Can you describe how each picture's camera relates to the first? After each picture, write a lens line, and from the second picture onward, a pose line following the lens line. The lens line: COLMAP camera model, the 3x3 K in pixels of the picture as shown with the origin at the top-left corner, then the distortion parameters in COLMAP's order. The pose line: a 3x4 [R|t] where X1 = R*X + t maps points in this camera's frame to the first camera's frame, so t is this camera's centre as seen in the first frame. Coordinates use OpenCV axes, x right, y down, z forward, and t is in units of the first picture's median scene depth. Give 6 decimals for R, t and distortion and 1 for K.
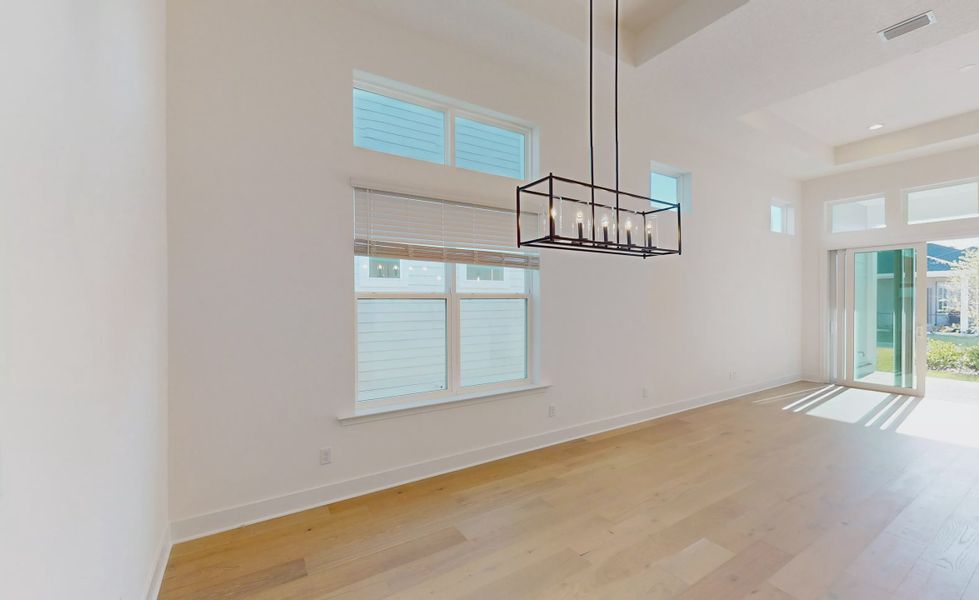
lens RADIAL K [[394.0, 0, 489.5], [0, 394.0, 300.0], [0, 0, 1]] dist [0.000486, 0.000062]
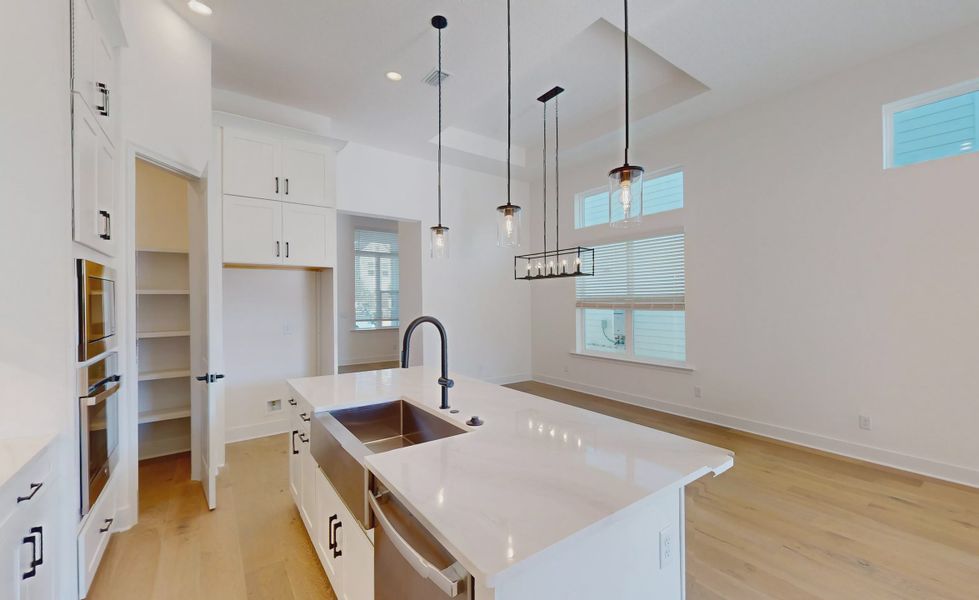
lens RADIAL K [[394.0, 0, 489.5], [0, 394.0, 300.0], [0, 0, 1]] dist [0.000486, 0.000062]
pose [[0.135524, 0.024561, -0.990470, 0.985326], [-0.000314, 0.999694, 0.024747, -0.024679], [0.990774, -0.003043, 0.135490, 0.157887]]
